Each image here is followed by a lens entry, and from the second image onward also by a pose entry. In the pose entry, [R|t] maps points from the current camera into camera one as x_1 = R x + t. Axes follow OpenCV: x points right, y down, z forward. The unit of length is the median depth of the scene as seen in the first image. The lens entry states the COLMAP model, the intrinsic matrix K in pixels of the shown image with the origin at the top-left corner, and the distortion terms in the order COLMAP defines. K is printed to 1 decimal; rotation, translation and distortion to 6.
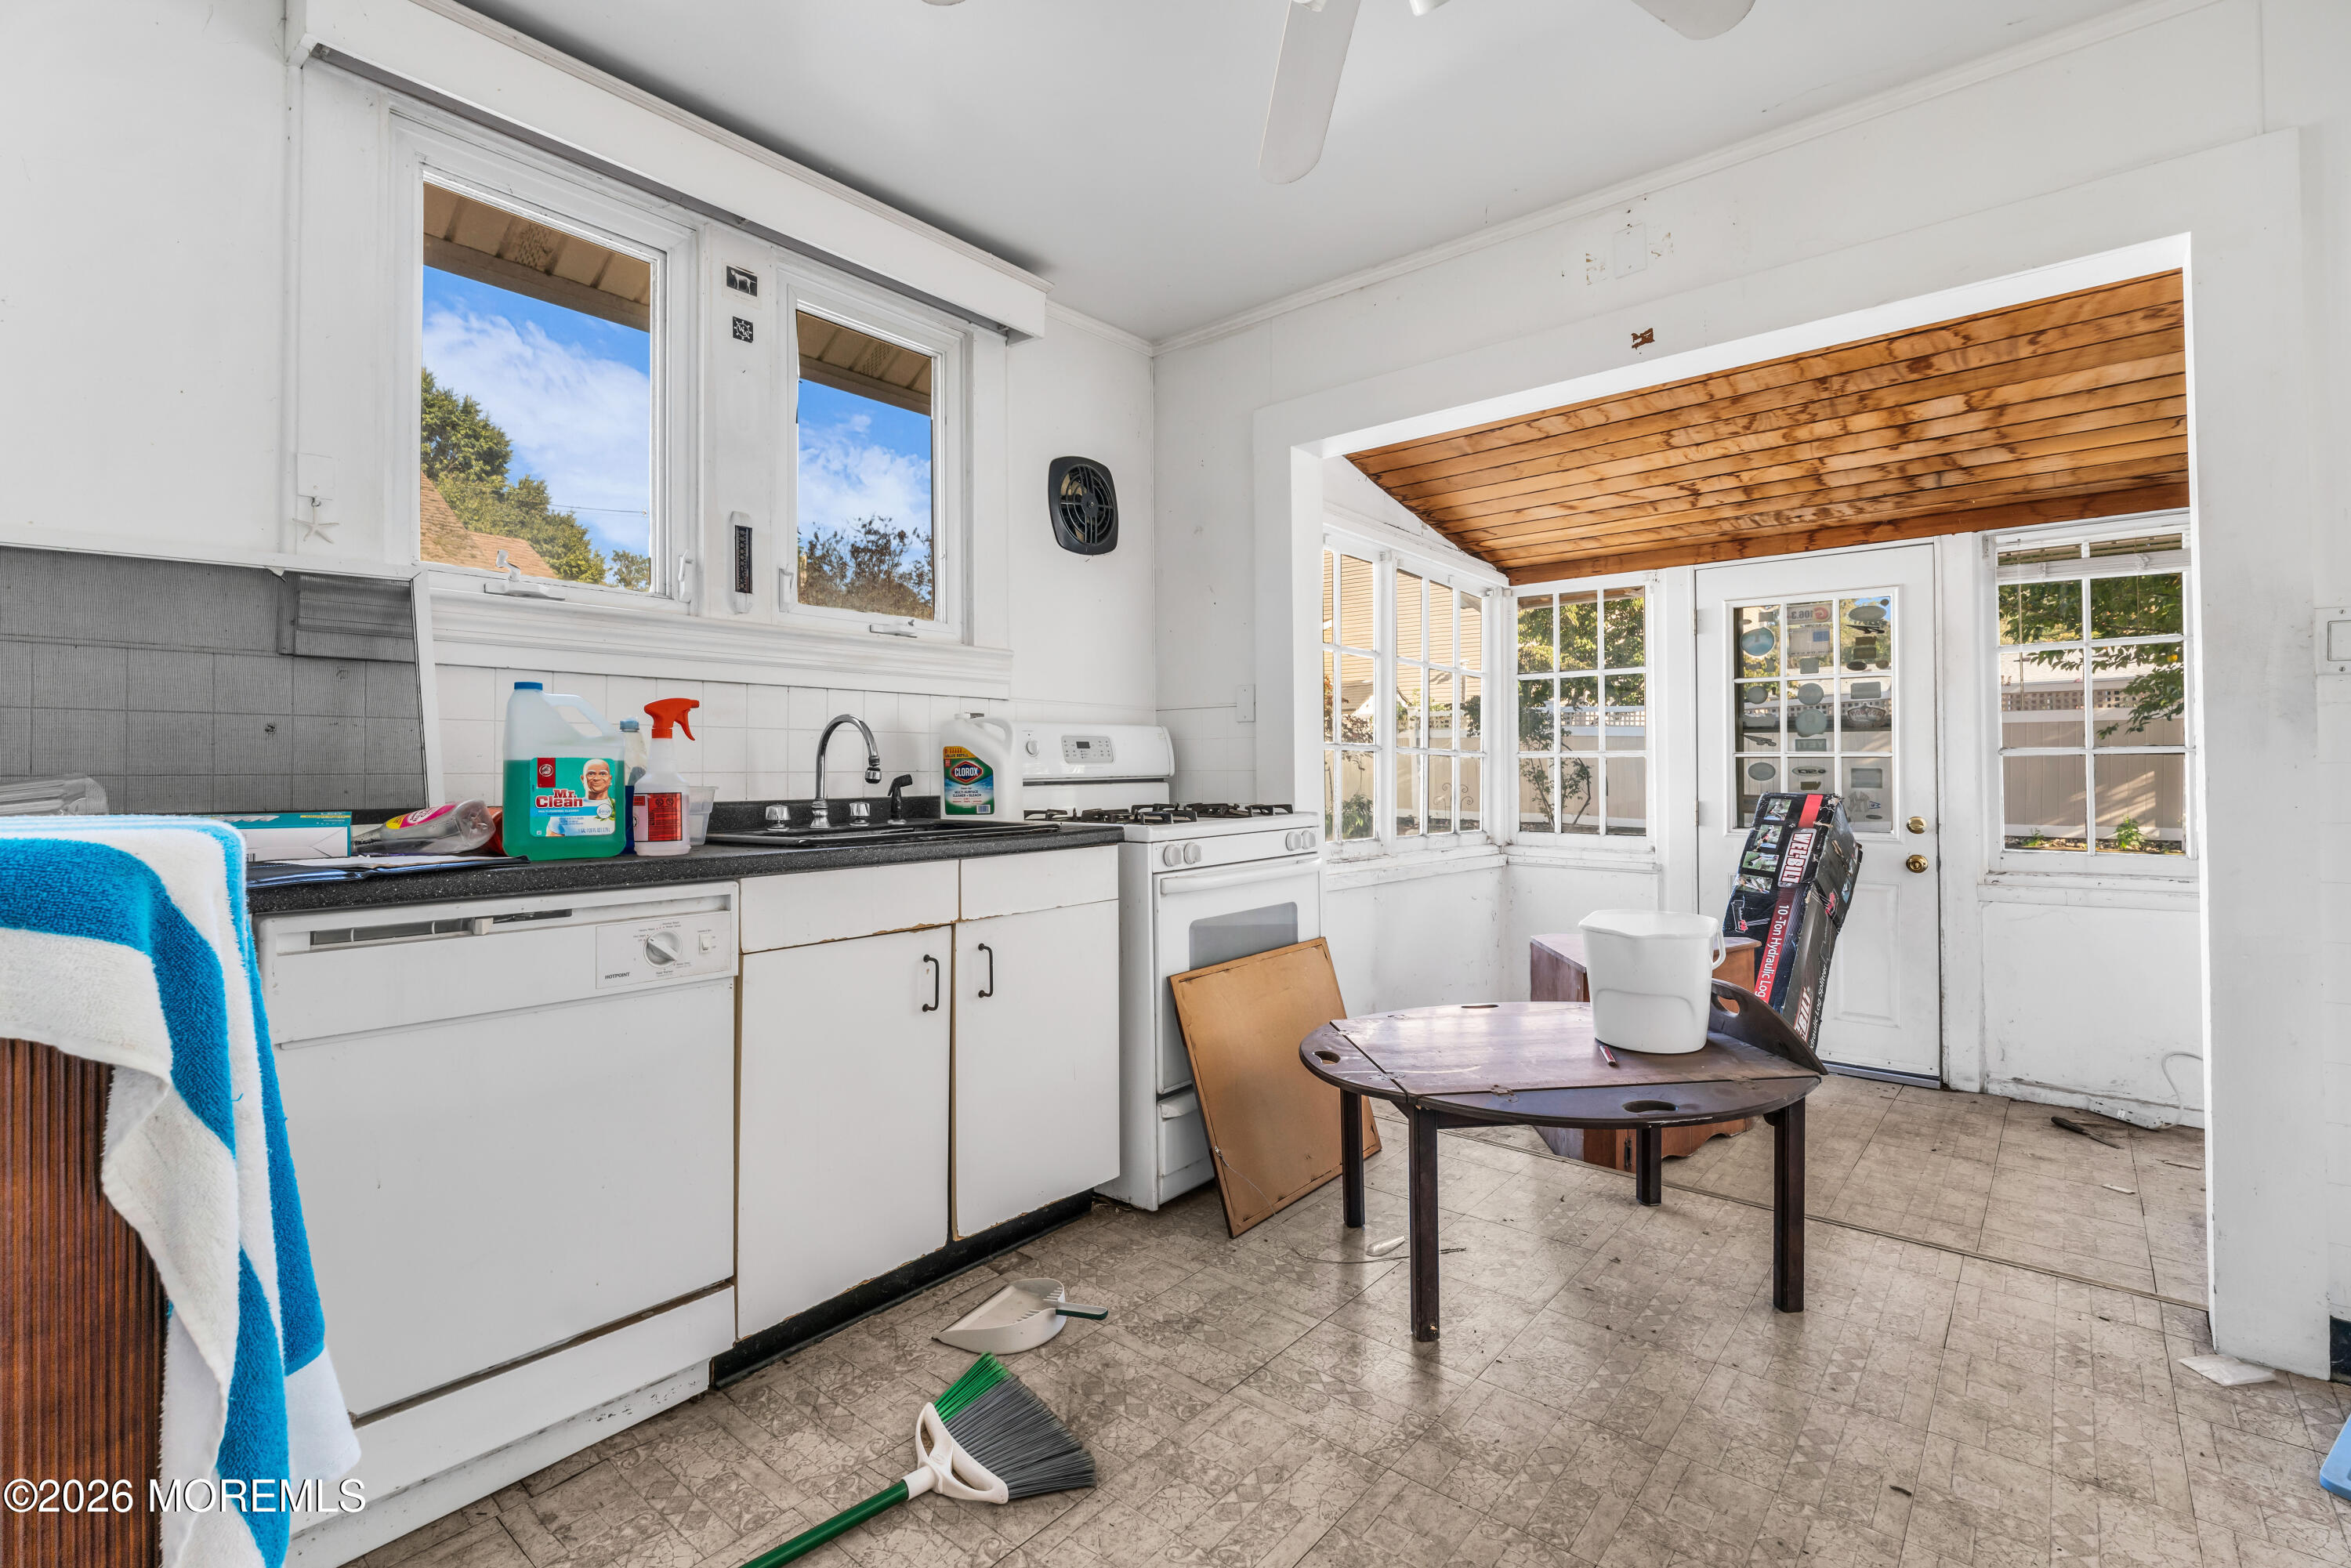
lens RADIAL K [[1043.6, 0, 1166.9], [0, 1043.6, 769.6], [0, 0, 1]] dist [-0.000261, 0.000115]
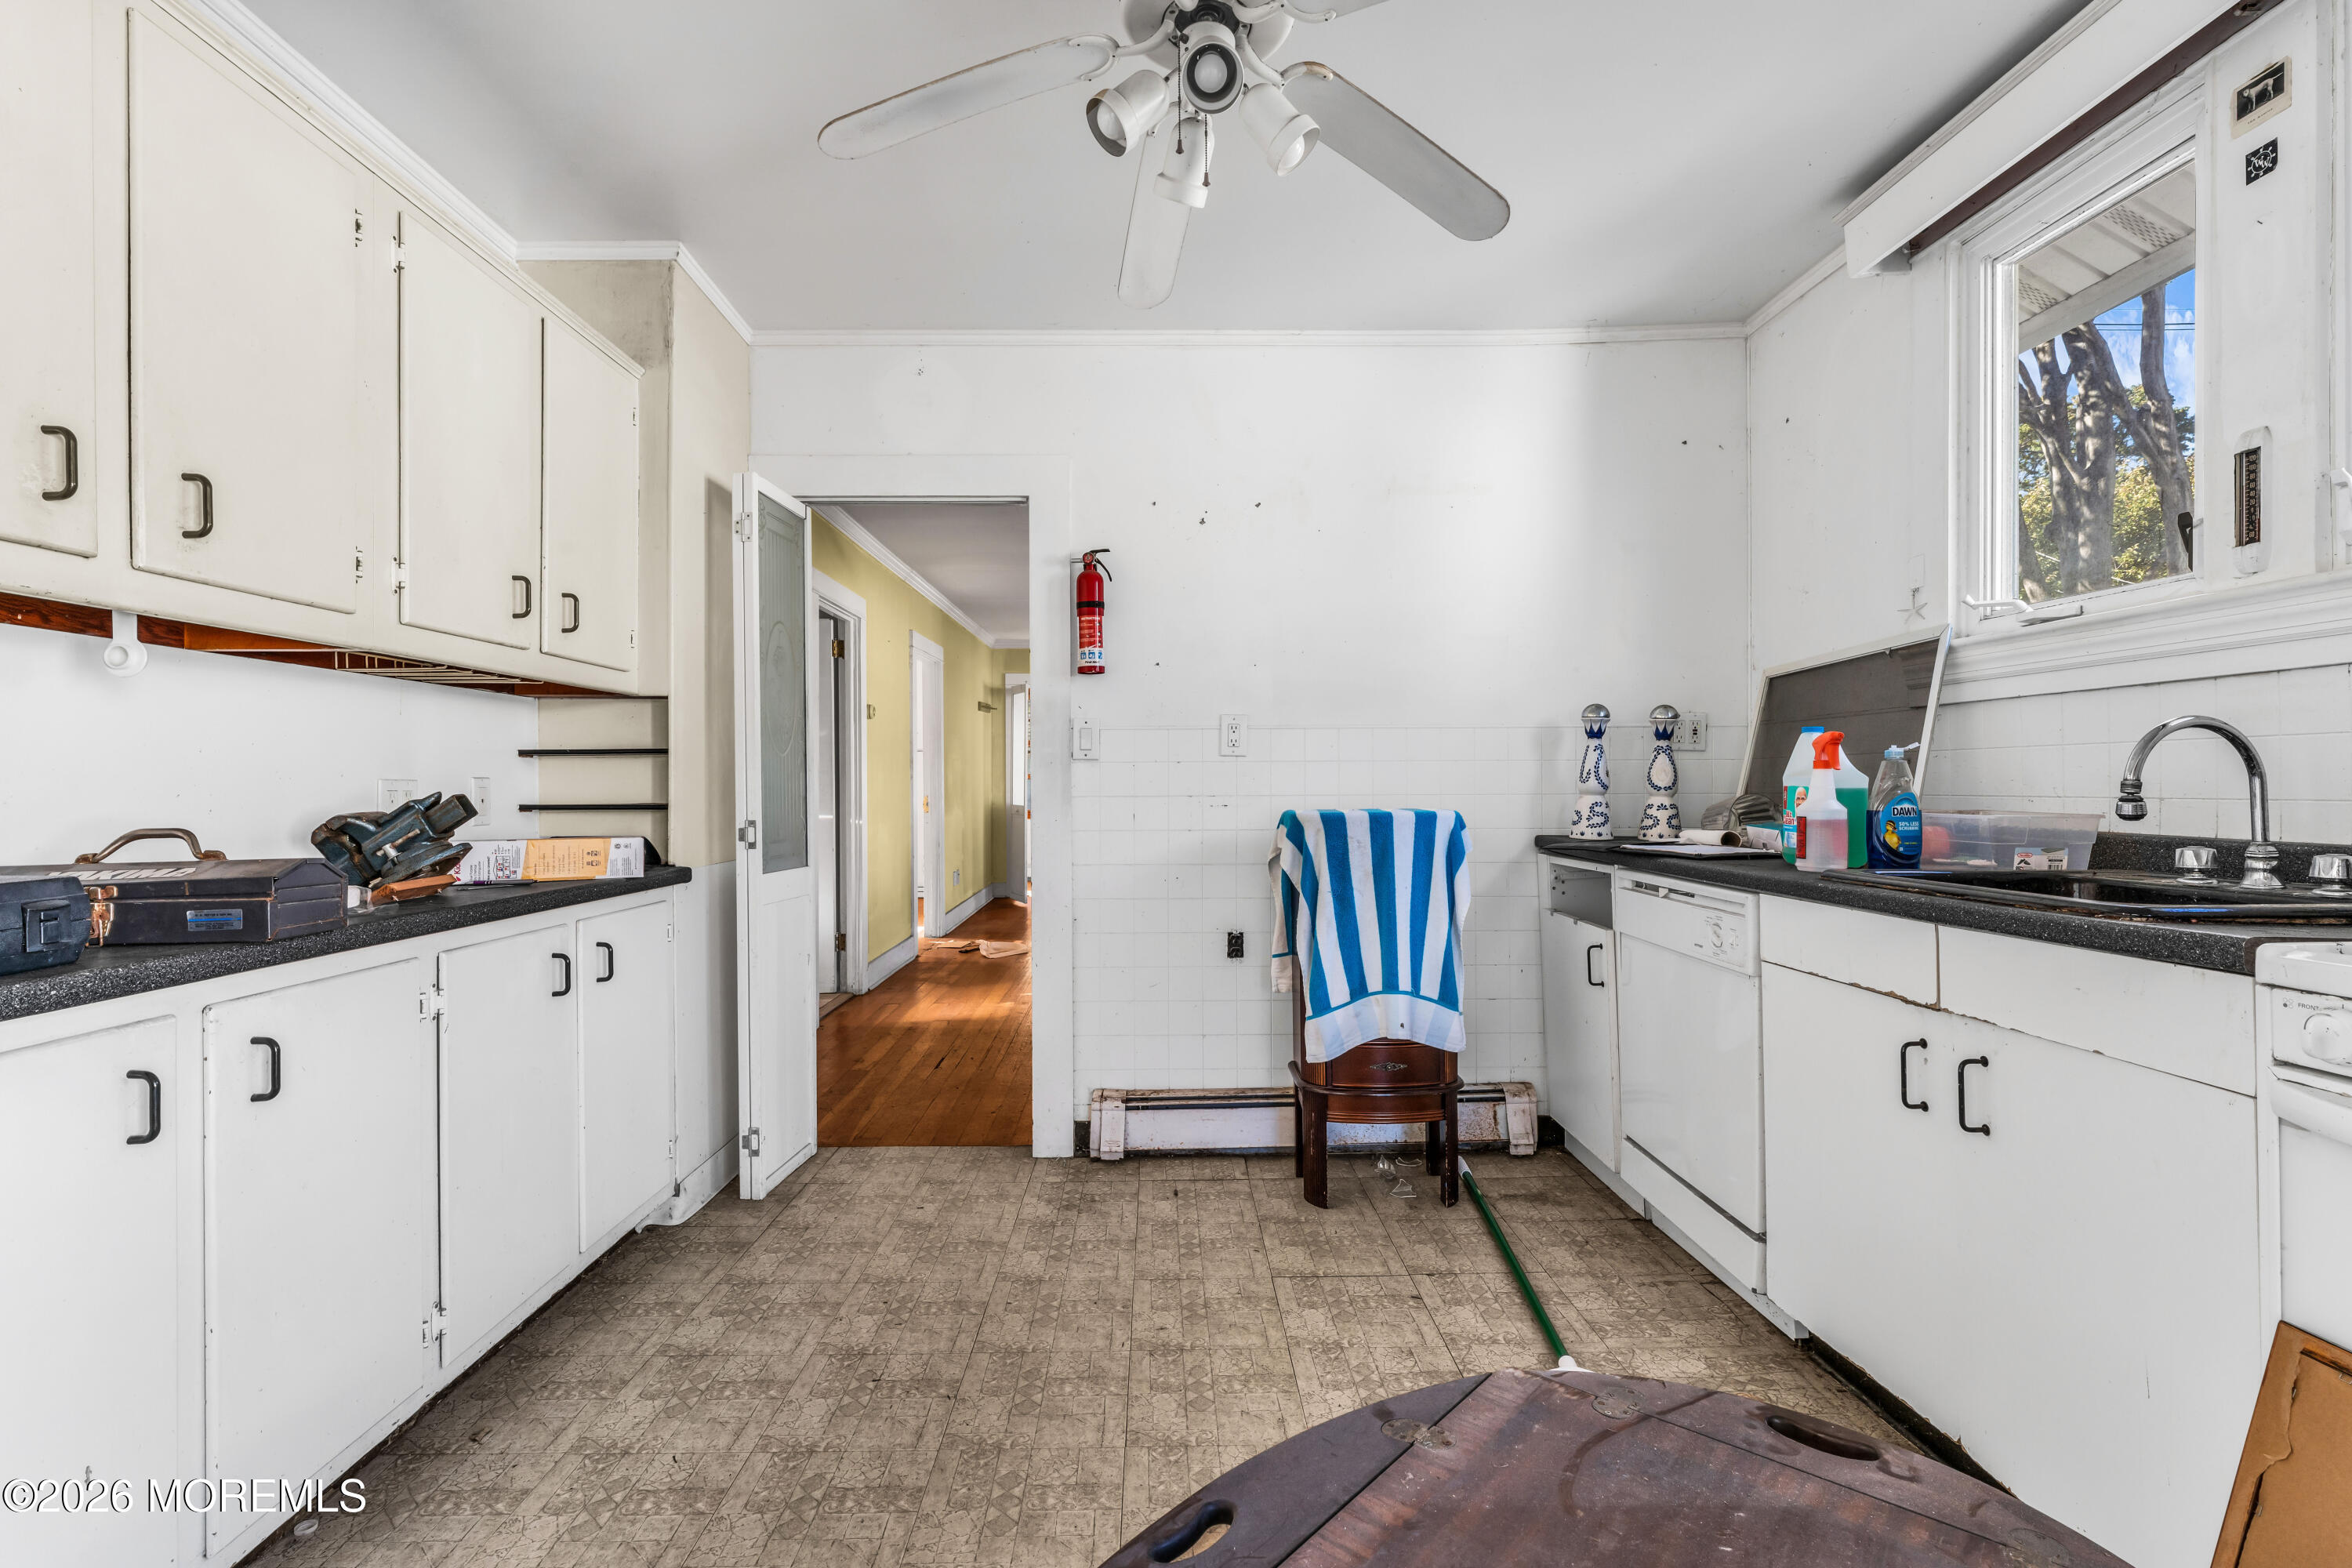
lens RADIAL K [[1044.1, 0, 1167.4], [0, 1044.1, 769.6], [0, 0, 1]] dist [-0.000261, 0.000115]
pose [[-0.748270, 0.004330, -0.663381, 0.693448], [0.016611, 0.999787, -0.012211, -0.023310], [0.663187, -0.020157, -0.748182, 1.186593]]
